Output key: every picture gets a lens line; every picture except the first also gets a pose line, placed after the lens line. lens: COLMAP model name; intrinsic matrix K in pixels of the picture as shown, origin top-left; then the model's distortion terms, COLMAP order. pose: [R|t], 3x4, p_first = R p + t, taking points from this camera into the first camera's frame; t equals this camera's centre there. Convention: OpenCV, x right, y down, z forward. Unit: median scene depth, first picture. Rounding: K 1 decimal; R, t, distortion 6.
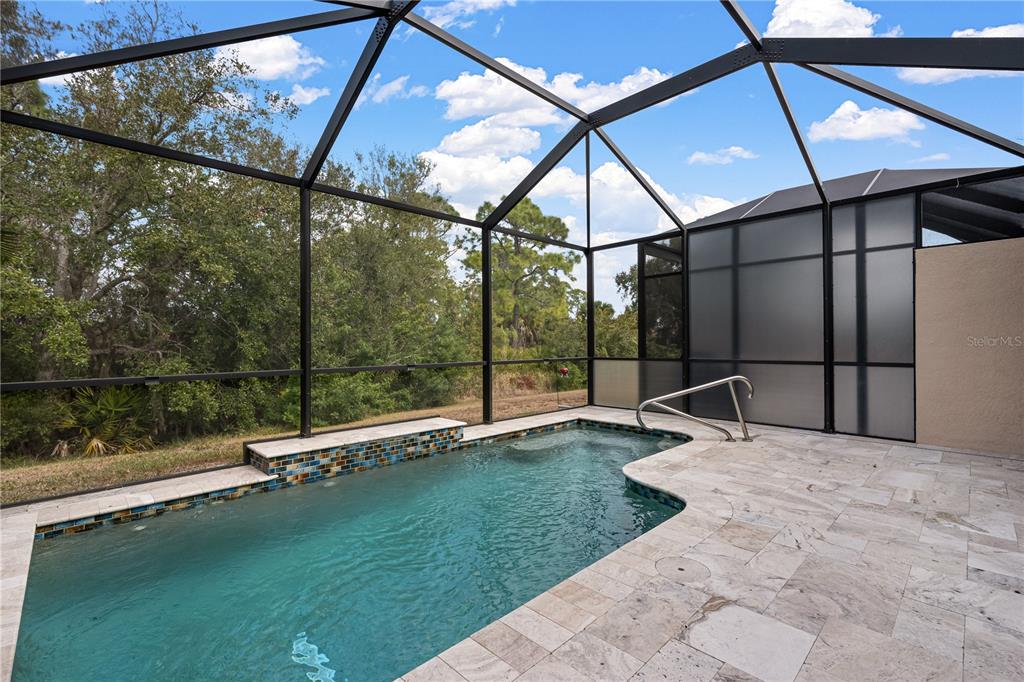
lens RADIAL K [[453.6, 0, 517.5], [0, 453.6, 339.4], [0, 0, 1]] dist [0.004153, 0.000128]
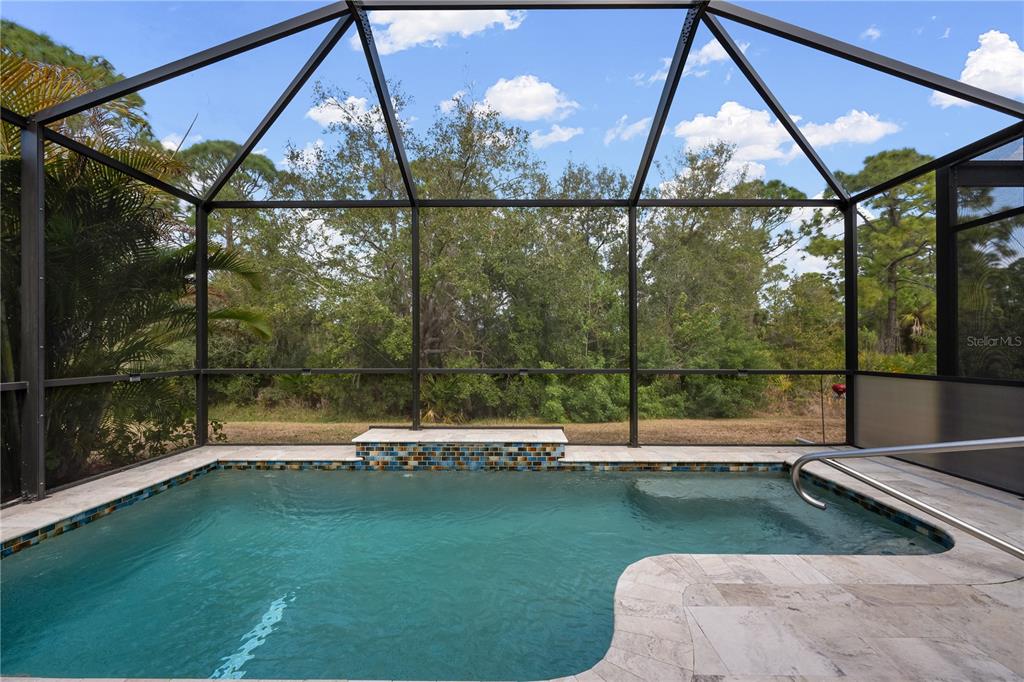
lens RADIAL K [[425.9, 0, 513.1], [0, 425.9, 343.8], [0, 0, 1]] dist [0.000533, -0.000145]
pose [[0.704138, 0.002362, -0.710059, 0.408473], [-0.000467, 0.999996, 0.002863, 0.000296], [0.710063, -0.001684, 0.704136, 0.390385]]
